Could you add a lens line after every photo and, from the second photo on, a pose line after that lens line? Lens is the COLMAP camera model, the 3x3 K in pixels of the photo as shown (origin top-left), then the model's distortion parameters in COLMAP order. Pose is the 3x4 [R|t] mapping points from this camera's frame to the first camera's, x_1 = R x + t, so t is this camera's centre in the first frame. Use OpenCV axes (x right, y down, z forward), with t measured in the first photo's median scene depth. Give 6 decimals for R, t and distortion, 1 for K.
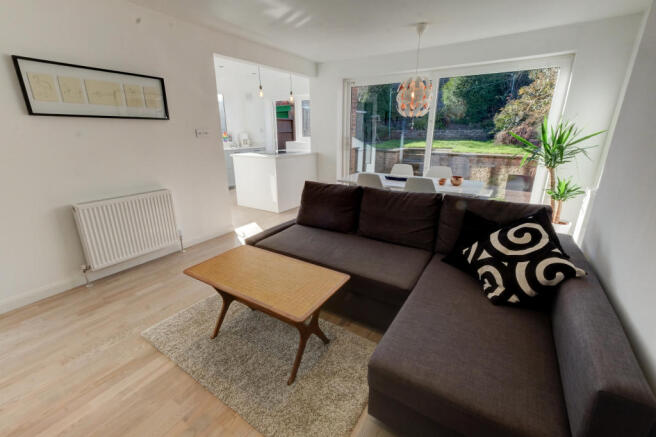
lens RADIAL K [[286.9, 0, 325.8], [0, 286.9, 219.2], [0, 0, 1]] dist [0.011325, -0.000527]
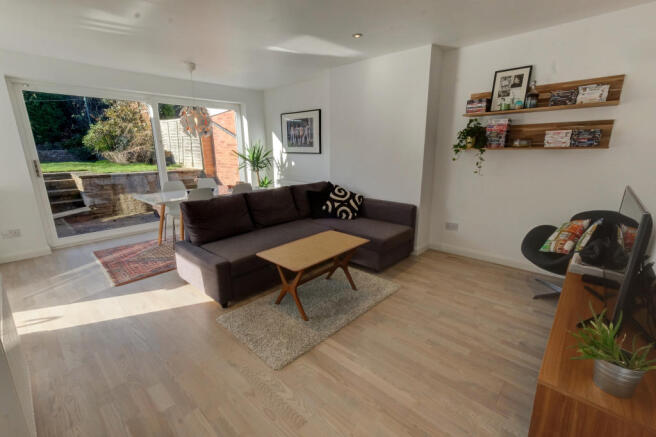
lens RADIAL K [[286.9, 0, 332.3], [0, 286.9, 219.1], [0, 0, 1]] dist [0.011325, -0.000527]
pose [[0.148900, -0.239067, 0.959519, -0.339001], [0.302539, 0.934819, 0.185964, -0.039658], [-0.941434, 0.262602, 0.211522, 0.129821]]
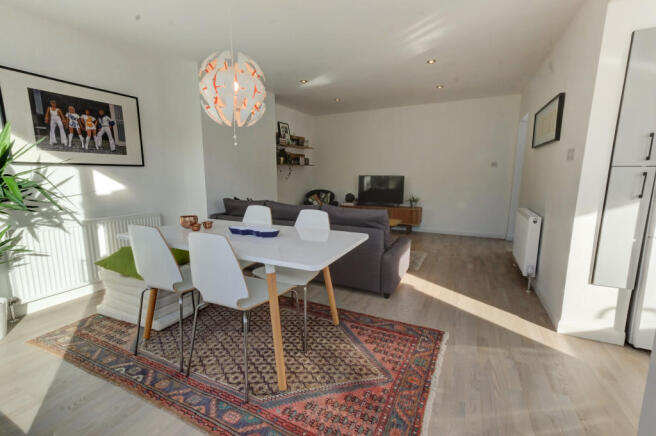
lens RADIAL K [[286.9, 0, 334.2], [0, 286.9, 213.6], [0, 0, 1]] dist [0.011325, -0.000527]
pose [[-0.988765, 0.018789, -0.148293, 0.078247], [-0.047594, 0.900867, 0.431478, -0.186749], [0.141700, 0.433688, -0.889852, 0.657091]]
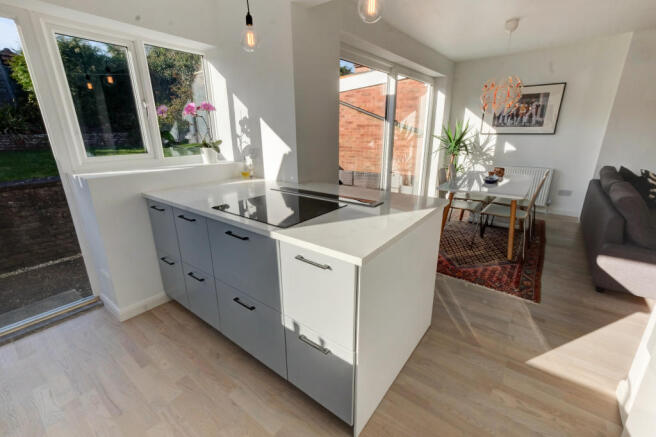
lens RADIAL K [[286.9, 0, 326.5], [0, 286.9, 216.2], [0, 0, 1]] dist [0.011325, -0.000527]
pose [[0.048086, -0.292076, 0.955186, -0.306957], [0.311273, 0.913053, 0.263522, -0.199231], [-0.949103, 0.284651, 0.134820, 0.621162]]
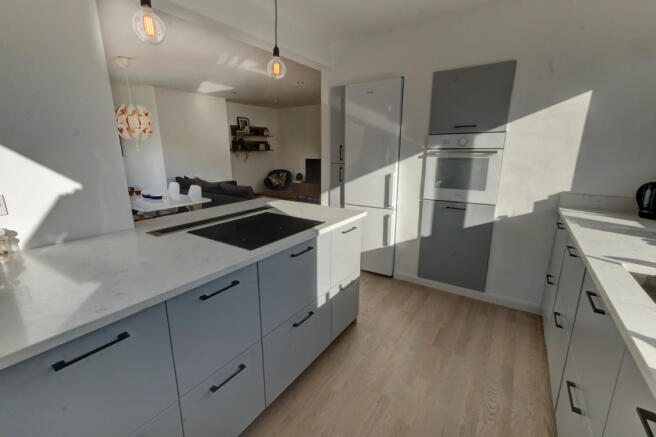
lens RADIAL K [[286.9, 0, 330.9], [0, 286.9, 215.2], [0, 0, 1]] dist [0.011325, -0.000527]
pose [[-0.999758, 0.008962, -0.020089, -0.156696], [-0.002592, 0.858874, 0.512181, -0.275456], [0.021844, 0.512109, -0.858642, 0.852548]]
